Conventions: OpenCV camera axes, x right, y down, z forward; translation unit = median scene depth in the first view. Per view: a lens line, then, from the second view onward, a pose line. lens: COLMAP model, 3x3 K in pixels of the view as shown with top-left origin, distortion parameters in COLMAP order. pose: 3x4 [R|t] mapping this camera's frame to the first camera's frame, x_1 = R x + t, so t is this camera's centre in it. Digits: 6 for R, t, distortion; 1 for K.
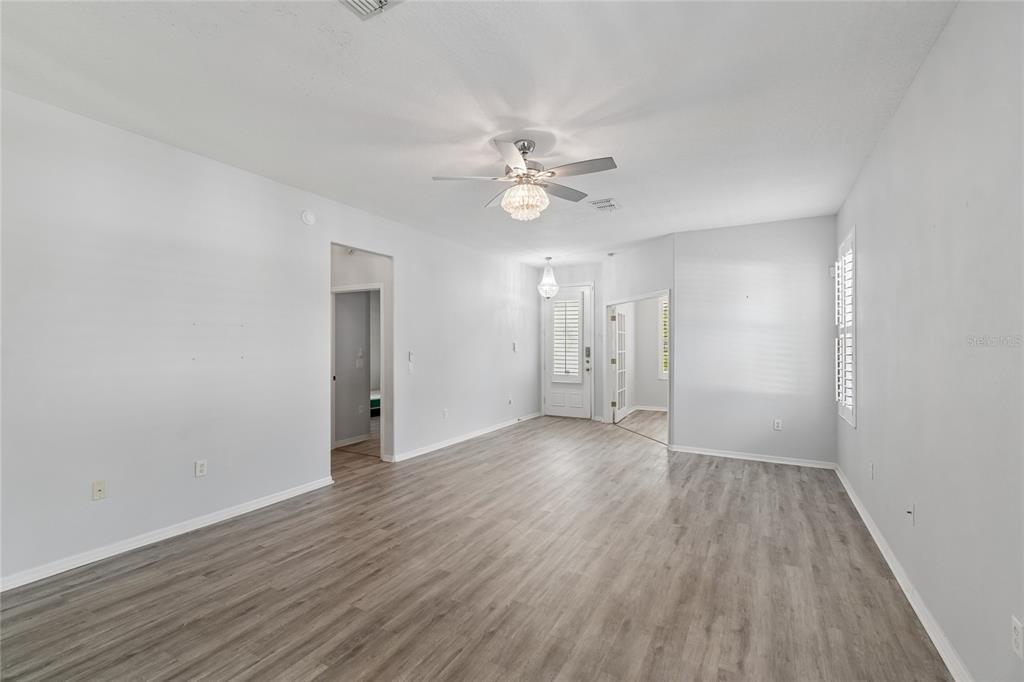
lens RADIAL K [[452.2, 0, 501.7], [0, 452.2, 344.2], [0, 0, 1]] dist [0.001398, -0.001037]
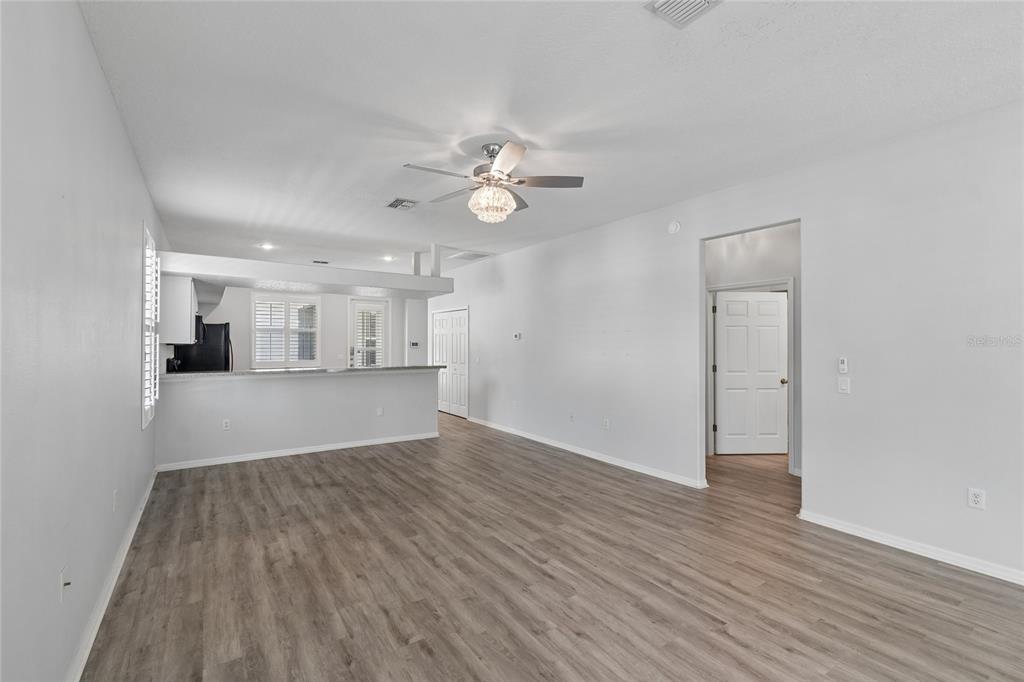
lens RADIAL K [[452.2, 0, 501.7], [0, 452.2, 344.2], [0, 0, 1]] dist [0.001398, -0.001037]
pose [[-0.454778, -0.000845, -0.890605, 0.772407], [-0.004169, 0.999991, 0.001180, -0.000842], [0.890595, 0.004249, -0.454777, 1.211330]]
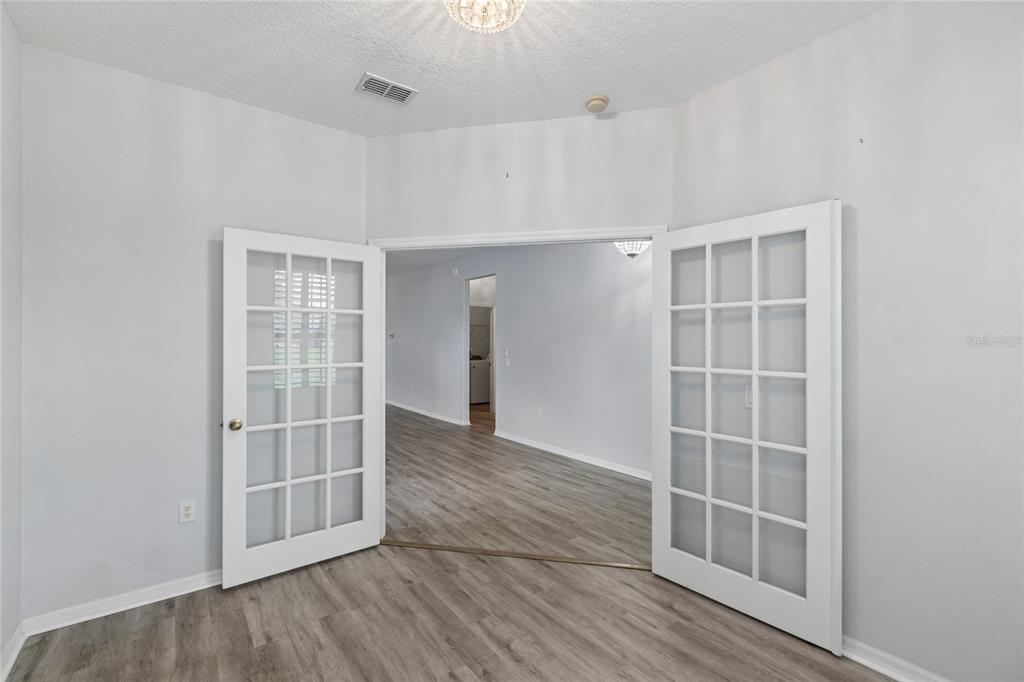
lens RADIAL K [[450.1, 0, 503.0], [0, 450.1, 341.2], [0, 0, 1]] dist [0.002604, -0.000441]
pose [[-0.414005, 0.000656, -0.910274, 1.212086], [-0.003433, 0.999992, 0.002282, -0.006192], [0.910268, 0.004070, -0.413999, 2.057801]]
